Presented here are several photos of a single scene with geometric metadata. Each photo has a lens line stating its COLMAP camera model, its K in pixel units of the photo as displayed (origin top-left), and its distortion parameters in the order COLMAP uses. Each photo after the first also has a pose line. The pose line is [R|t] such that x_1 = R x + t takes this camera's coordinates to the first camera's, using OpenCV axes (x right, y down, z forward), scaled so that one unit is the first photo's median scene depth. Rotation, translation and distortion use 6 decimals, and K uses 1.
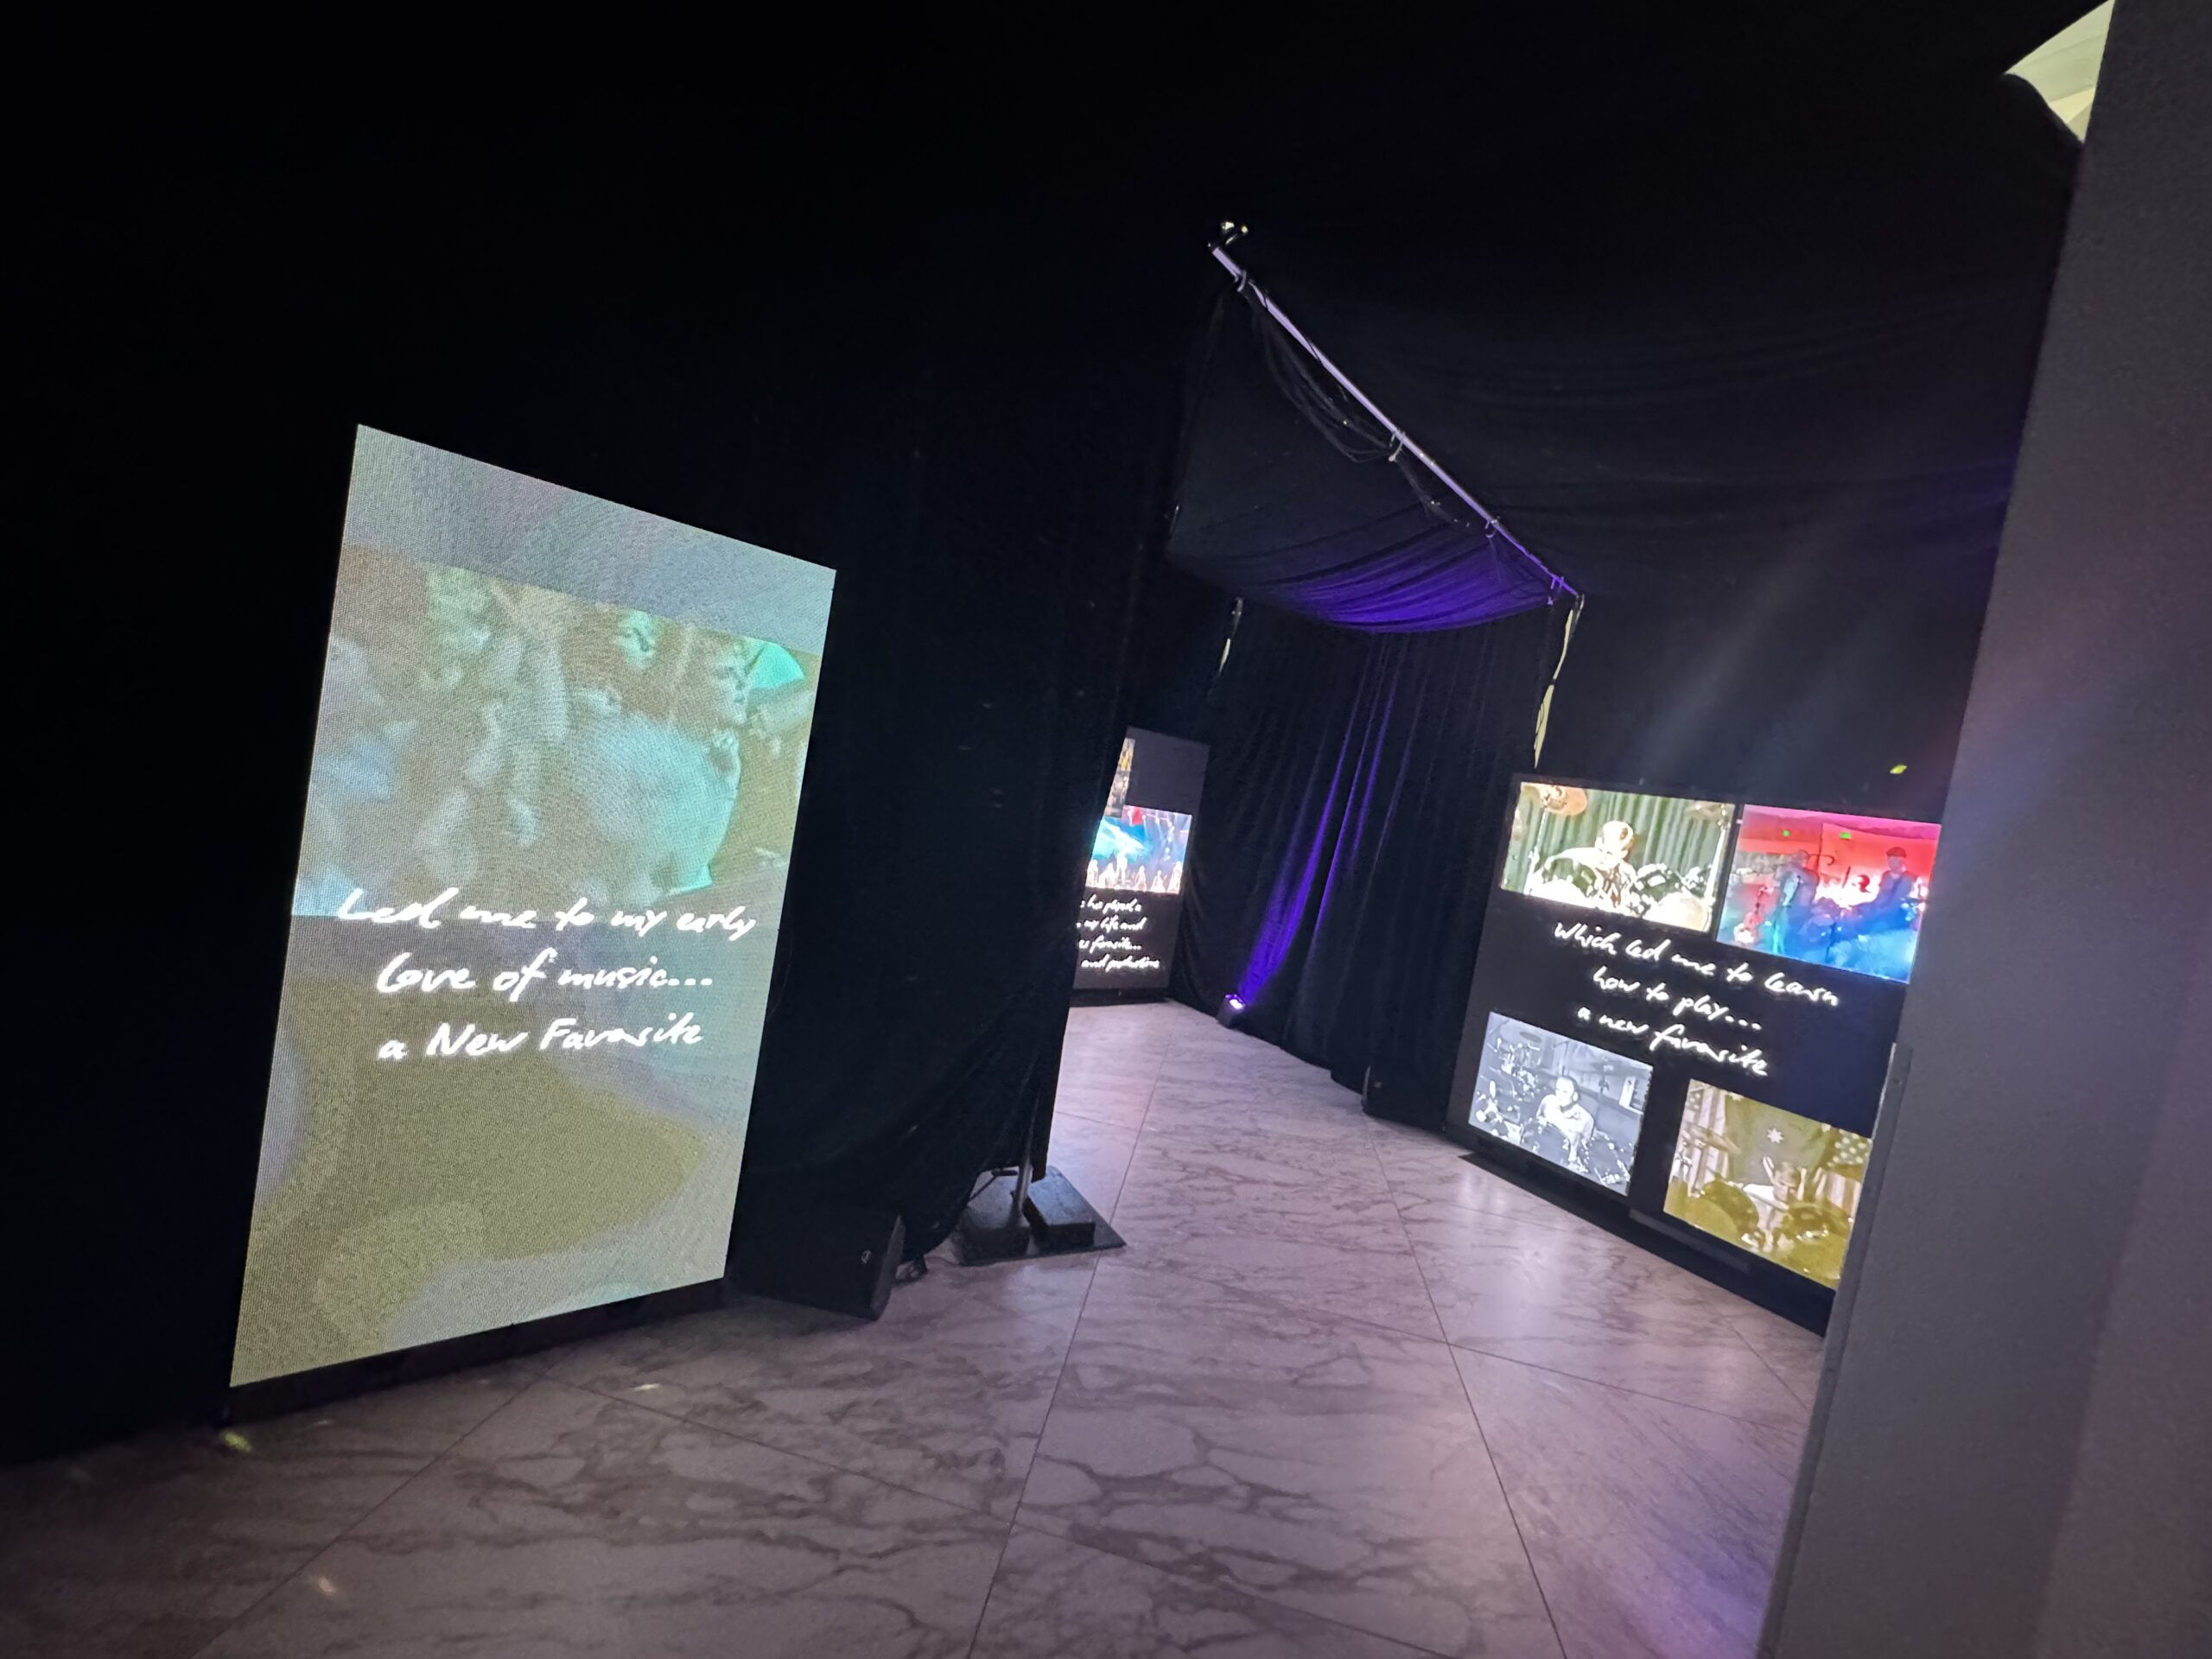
lens RADIAL K [[888.7, 0, 1107.6], [0, 888.7, 831.5], [0, 0, 1]] dist [-0.001280, -0.000017]
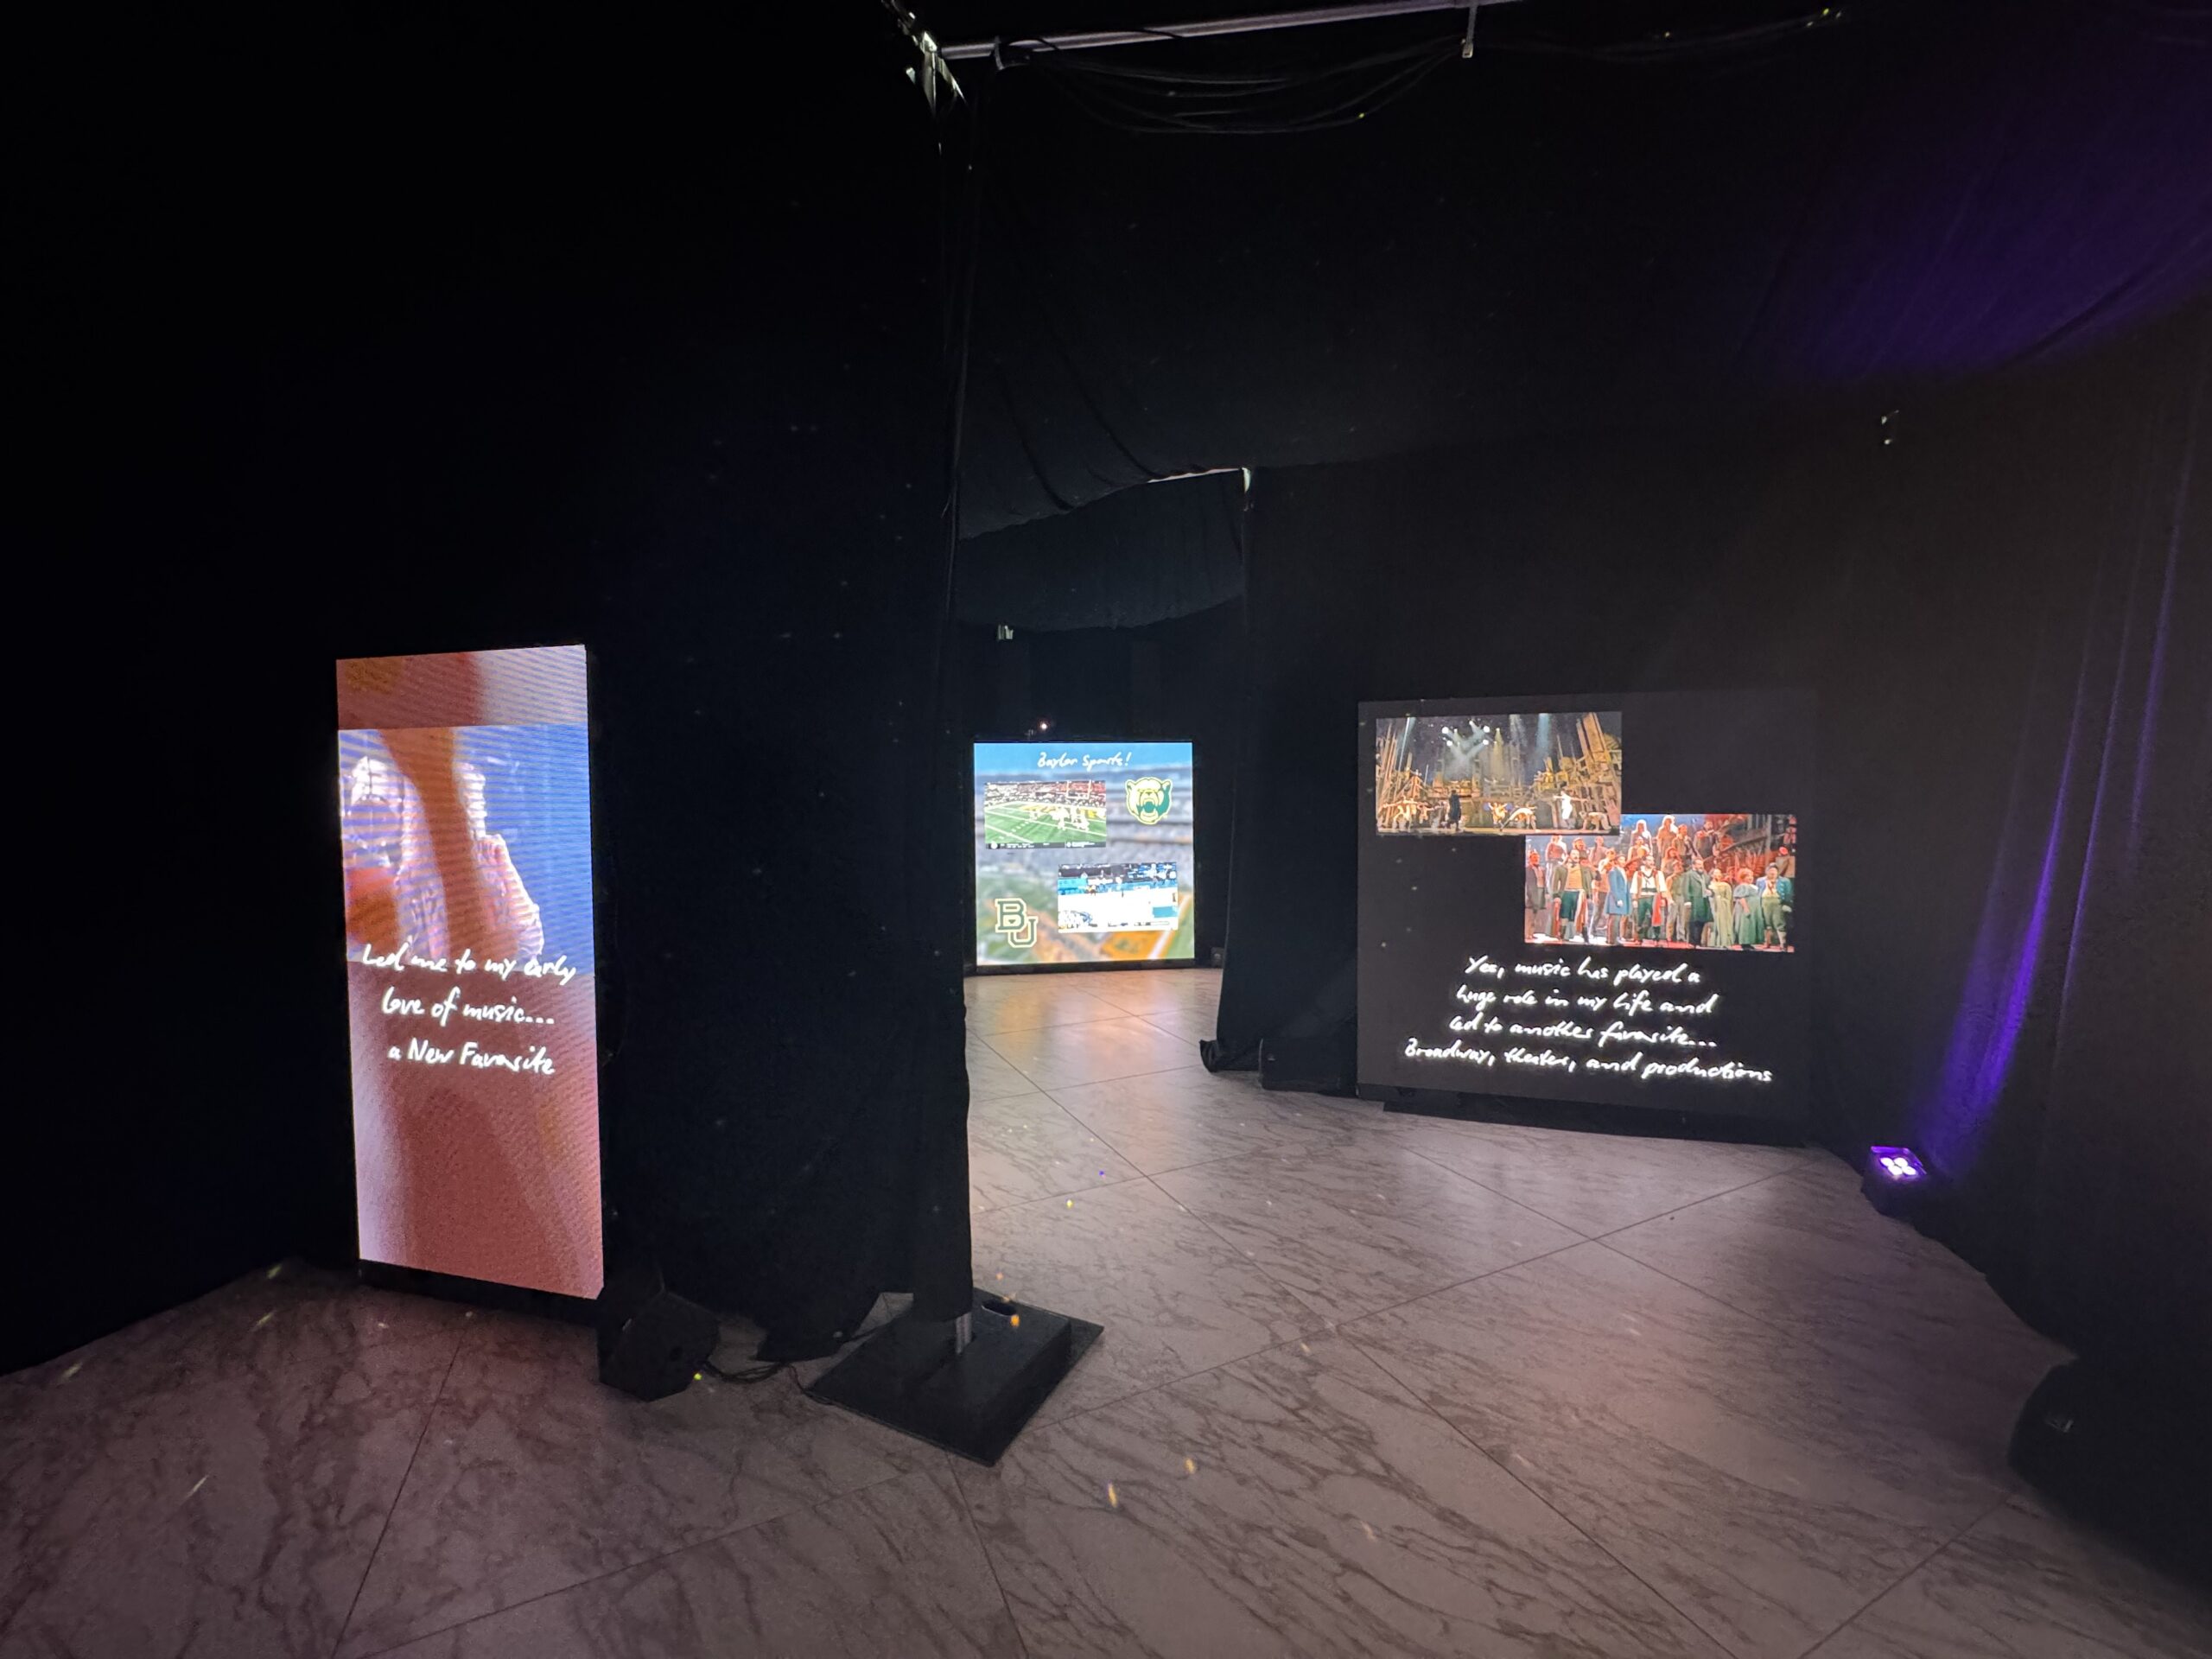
lens RADIAL K [[888.7, 0, 1108.1], [0, 888.7, 828.6], [0, 0, 1]] dist [-0.001280, -0.000017]
pose [[0.553541, -0.144904, -0.820119, 0.988442], [0.062497, 0.989198, -0.132595, 0.125568], [0.830473, 0.022142, 0.556618, 0.999680]]
